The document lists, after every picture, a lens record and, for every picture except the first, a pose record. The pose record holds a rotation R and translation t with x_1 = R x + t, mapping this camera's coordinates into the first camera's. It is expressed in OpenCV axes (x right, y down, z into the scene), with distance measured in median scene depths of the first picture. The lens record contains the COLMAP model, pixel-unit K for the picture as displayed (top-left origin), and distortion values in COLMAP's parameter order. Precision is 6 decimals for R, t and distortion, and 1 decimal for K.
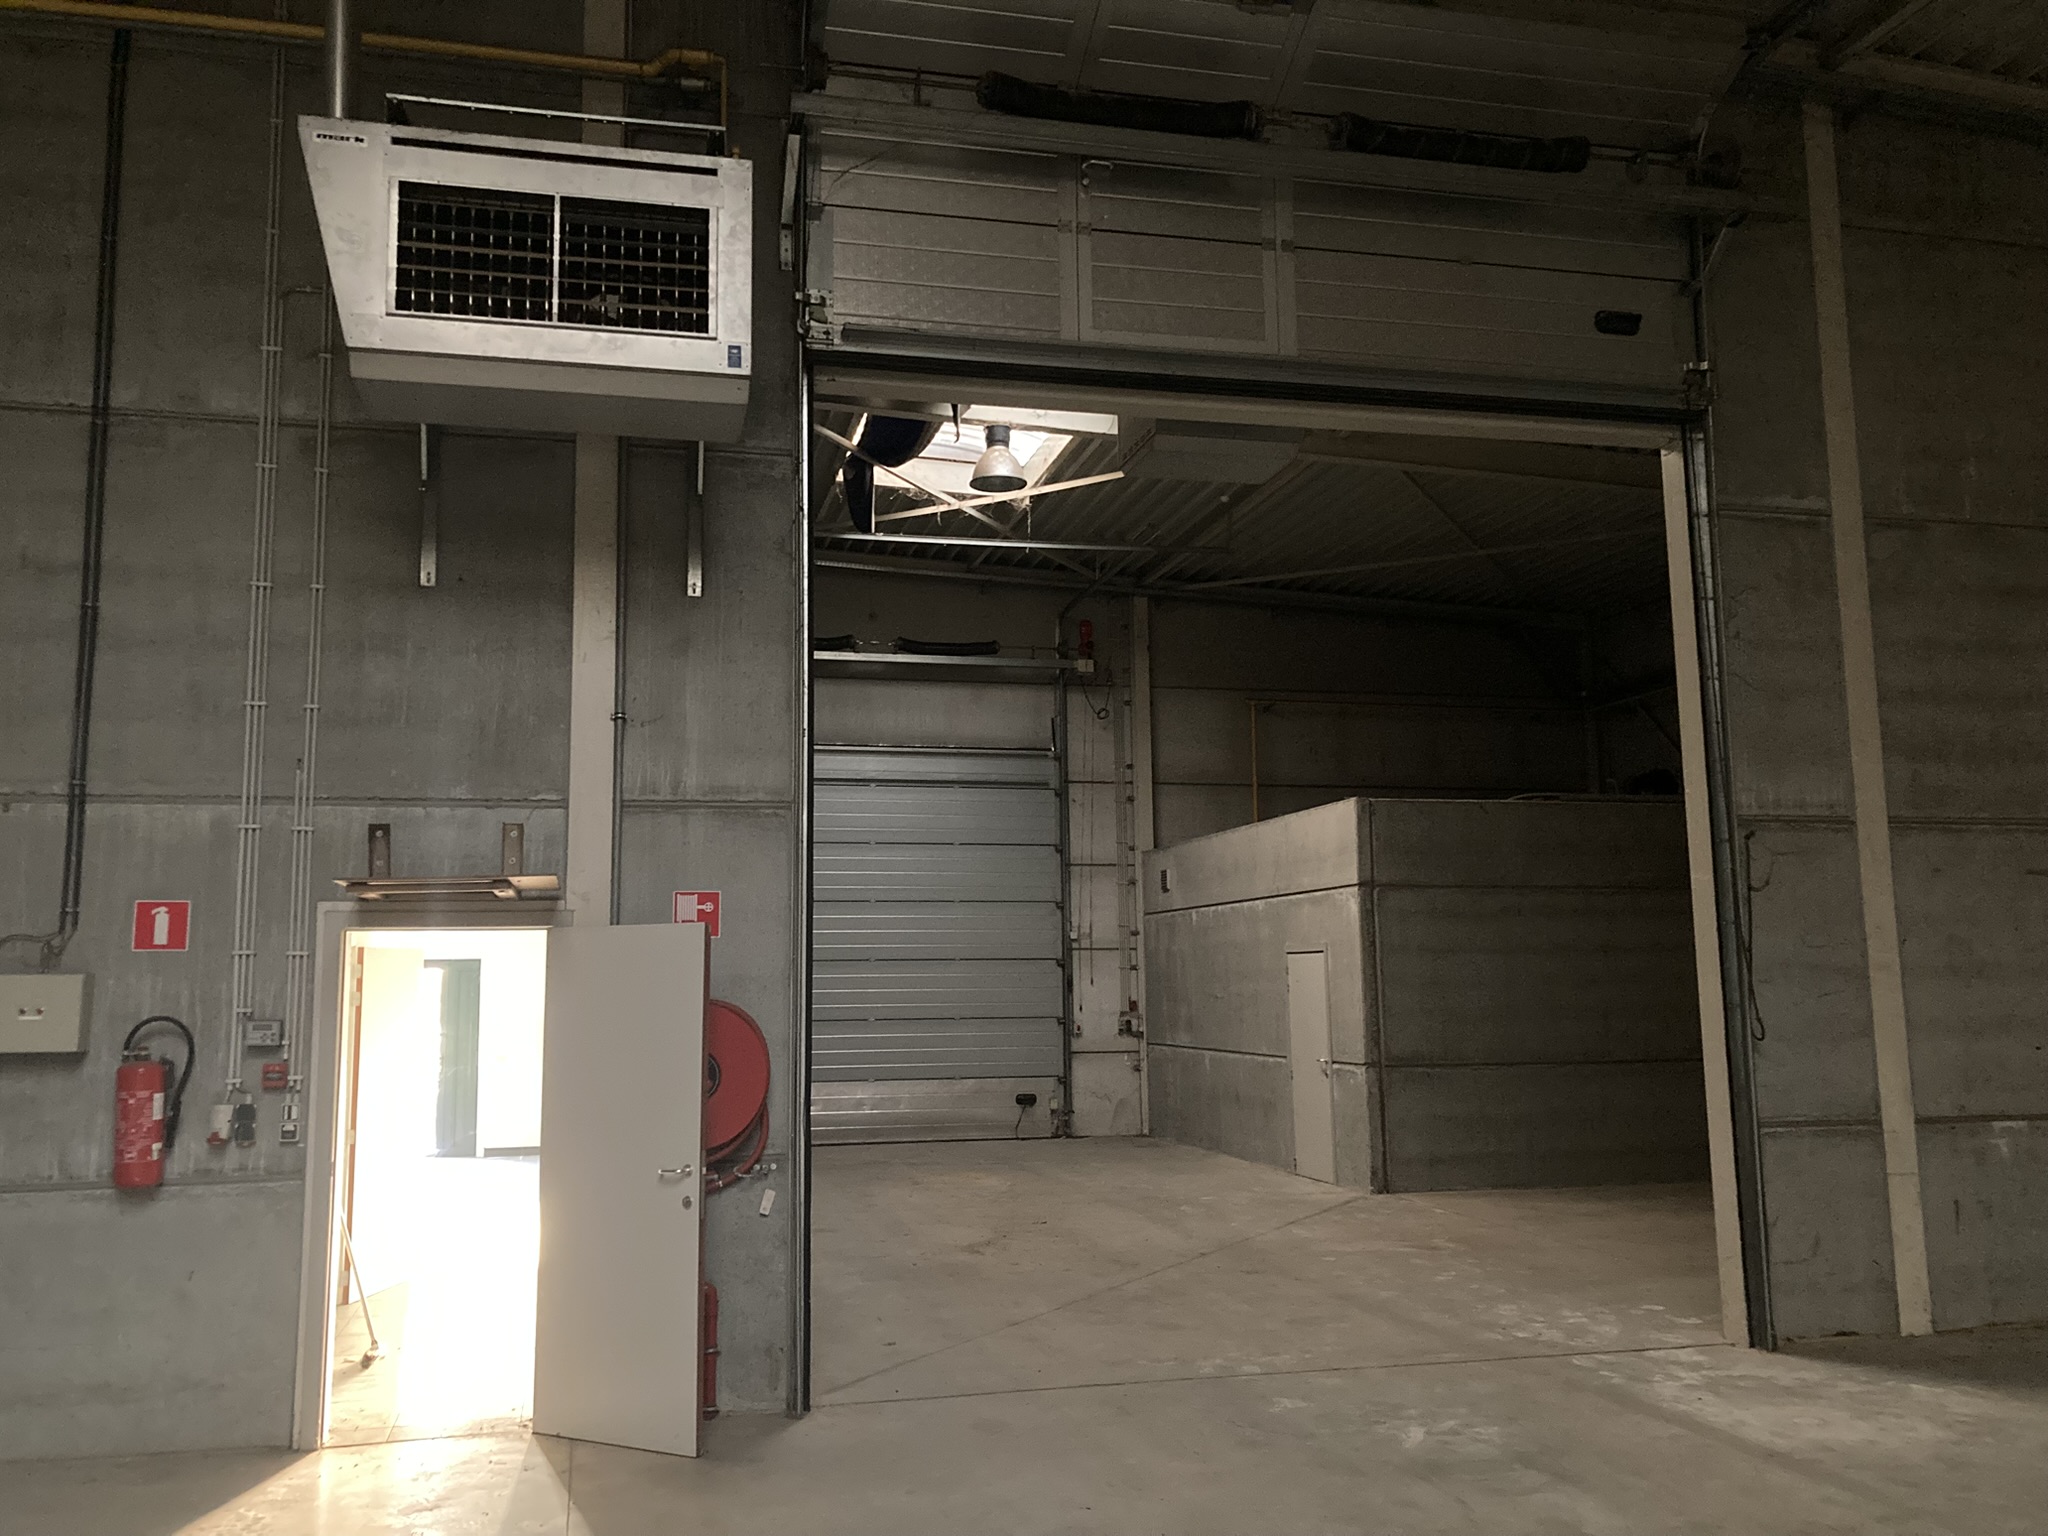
lens RADIAL K [[1652.2, 0, 1022.8], [0, 1652.2, 749.1], [0, 0, 1]] dist [0.049210, 0.007050]
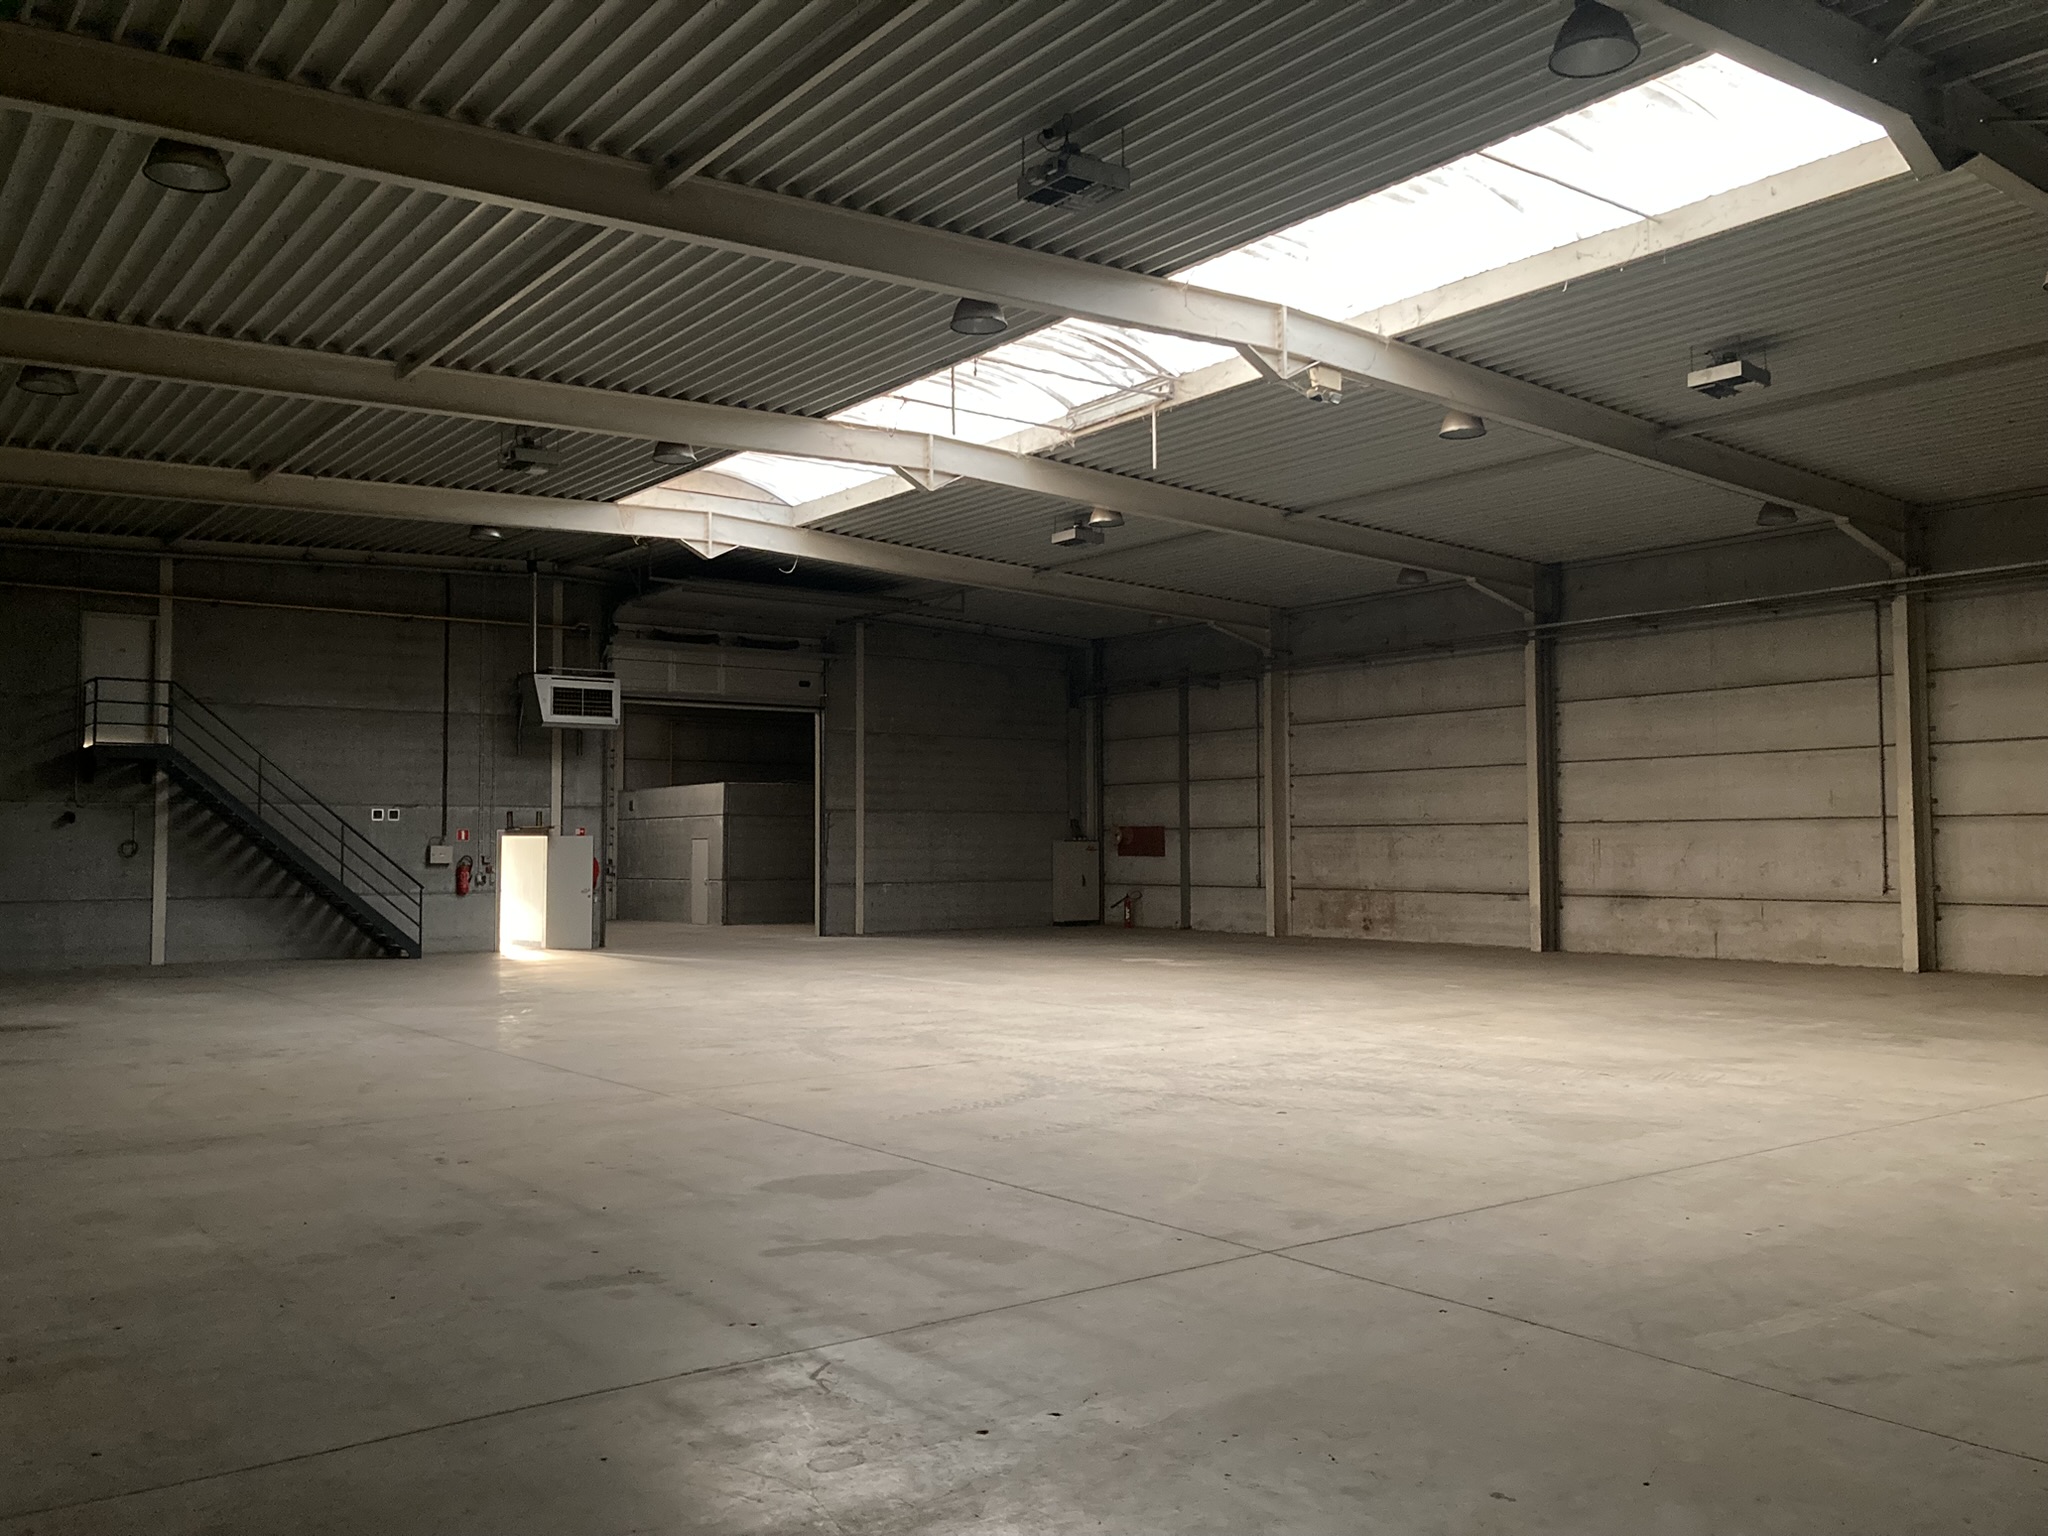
lens RADIAL K [[1652.2, 0, 1029.5], [0, 1652.2, 753.7], [0, 0, 1]] dist [0.049210, 0.007050]
pose [[0.914226, 0.029551, 0.404126, -0.755419], [-0.061606, 0.995880, 0.066545, -0.396204], [-0.400494, -0.085734, 0.912280, -2.879682]]
